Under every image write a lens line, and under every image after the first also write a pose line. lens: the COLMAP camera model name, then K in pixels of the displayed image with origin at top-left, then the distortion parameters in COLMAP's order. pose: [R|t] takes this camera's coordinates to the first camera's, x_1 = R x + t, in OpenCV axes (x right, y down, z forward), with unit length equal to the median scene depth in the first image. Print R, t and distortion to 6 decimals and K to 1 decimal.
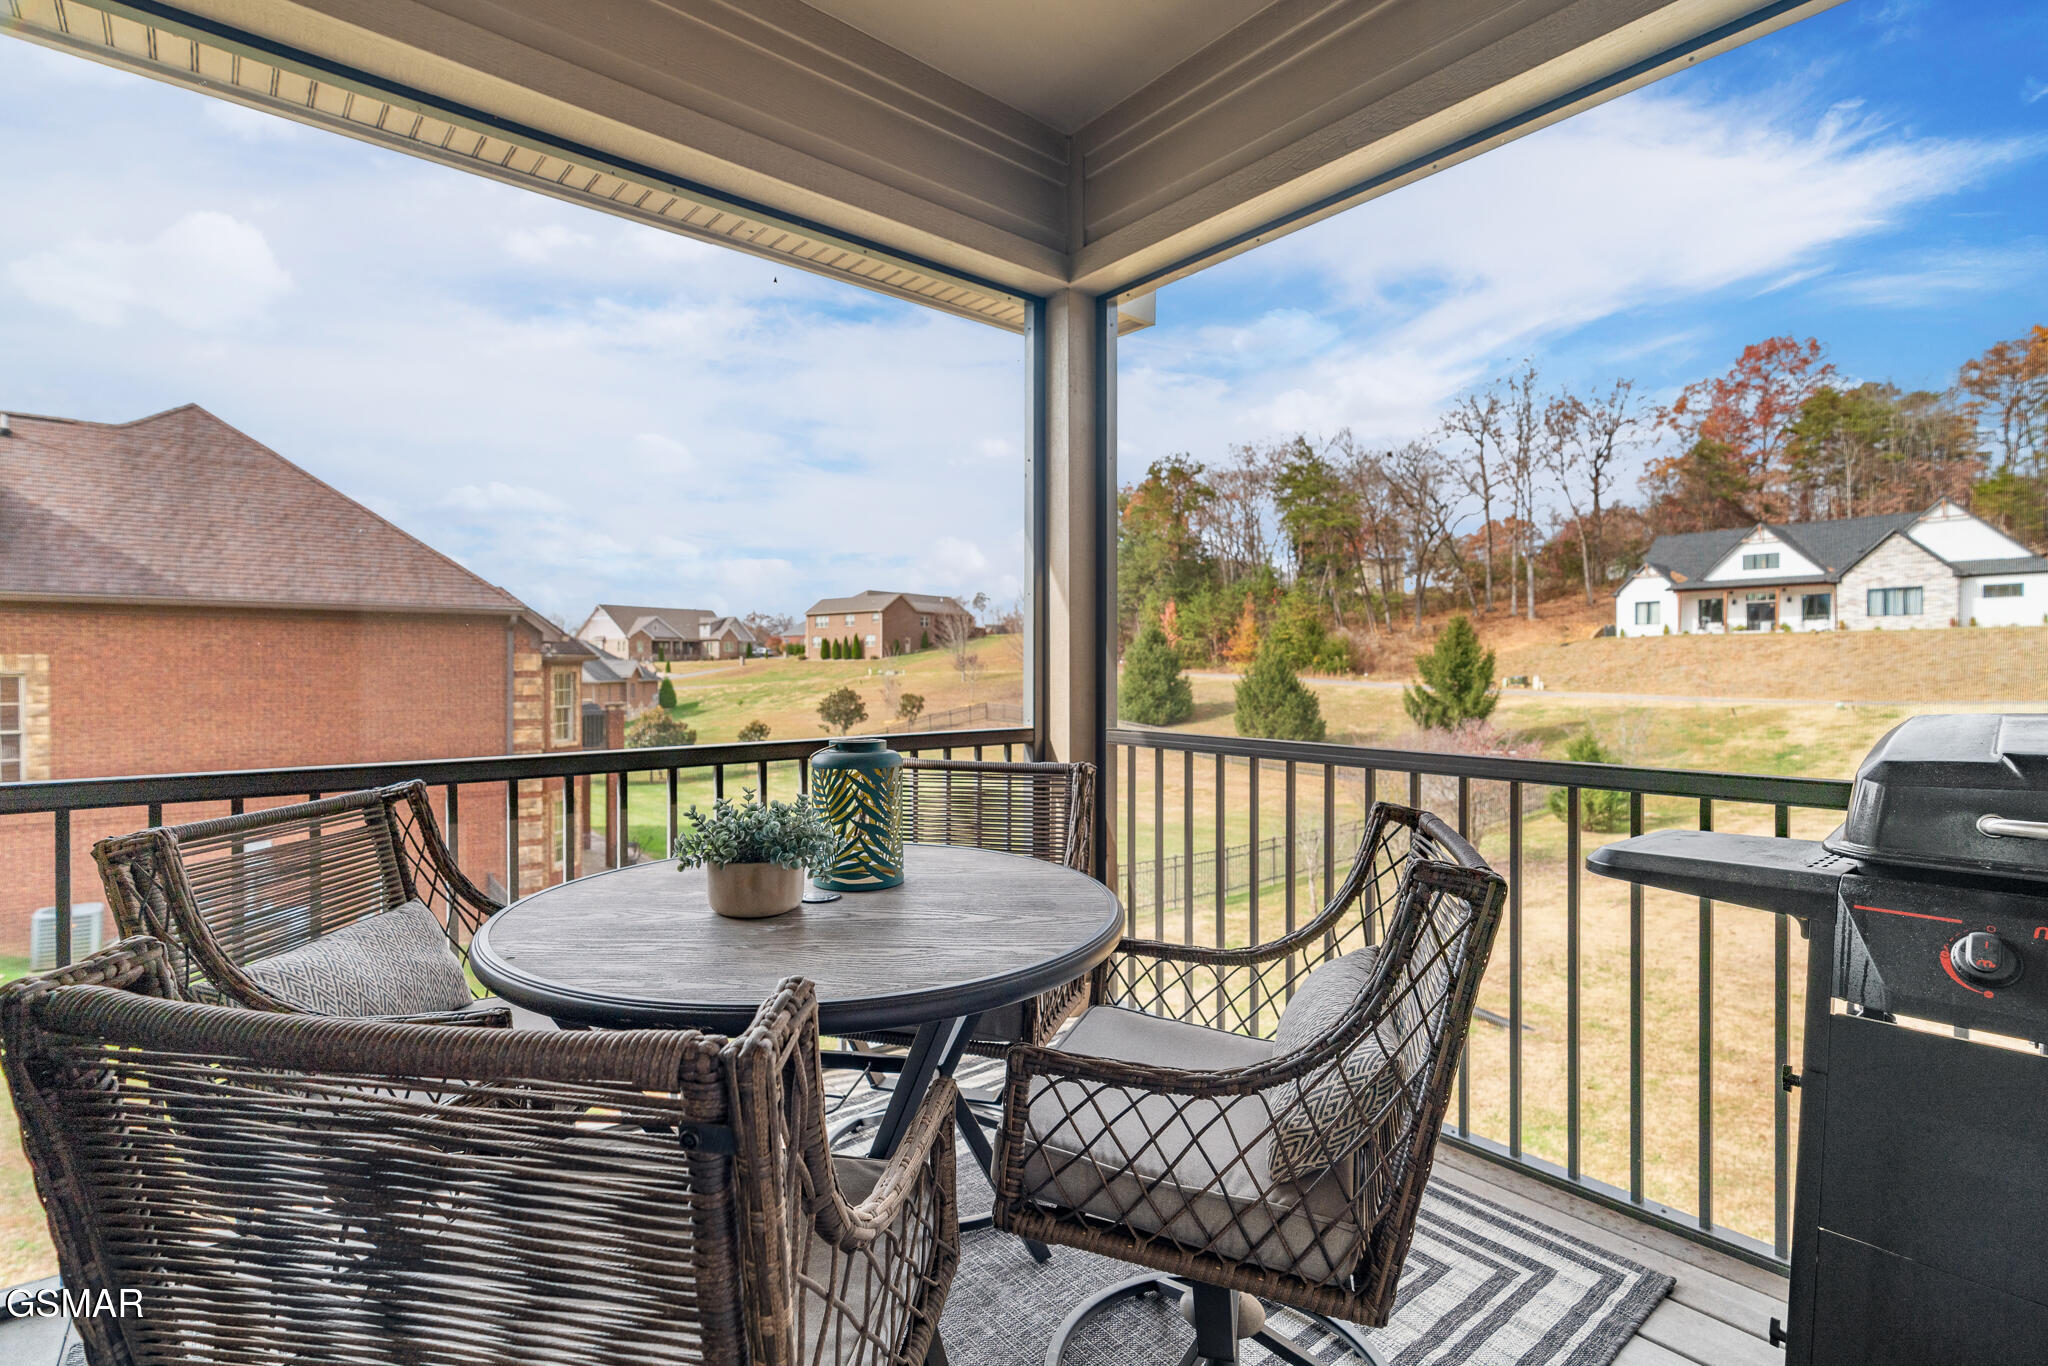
lens RADIAL K [[992.7, 0, 1027.8], [0, 992.7, 705.5], [0, 0, 1]] dist [0.002362, 0.000608]
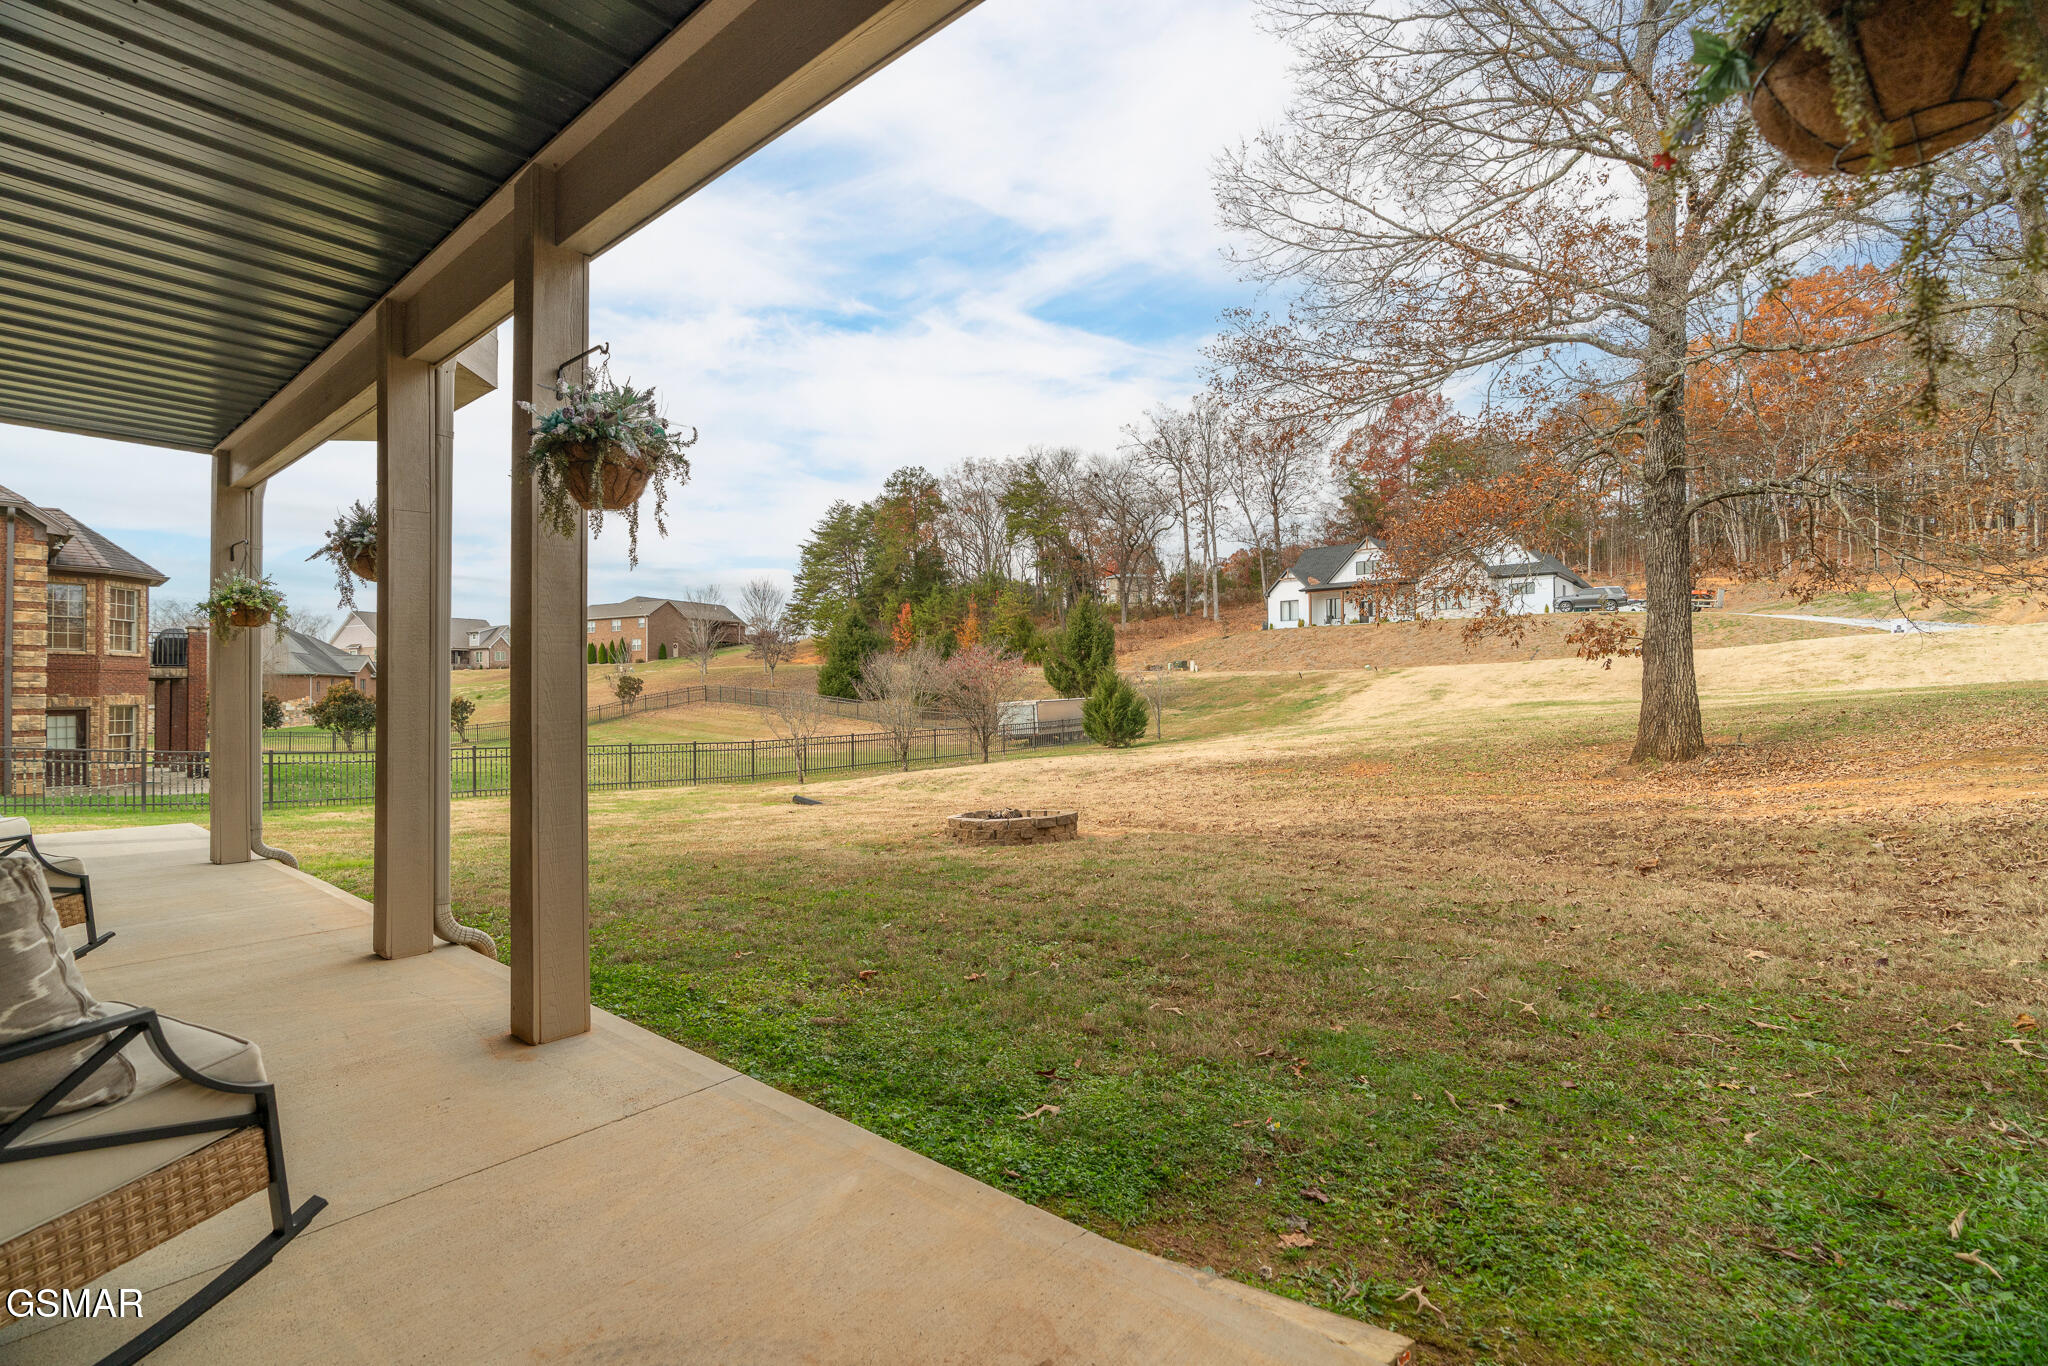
lens RADIAL K [[950.6, 0, 1018.9], [0, 950.6, 699.8], [0, 0, 1]] dist [-0.001177, -0.000165]
pose [[0.984869, -0.006603, 0.173173, 0.098465], [0.011731, 0.999522, -0.028608, 0.040109], [-0.172901, 0.030207, 0.984476, -0.059665]]
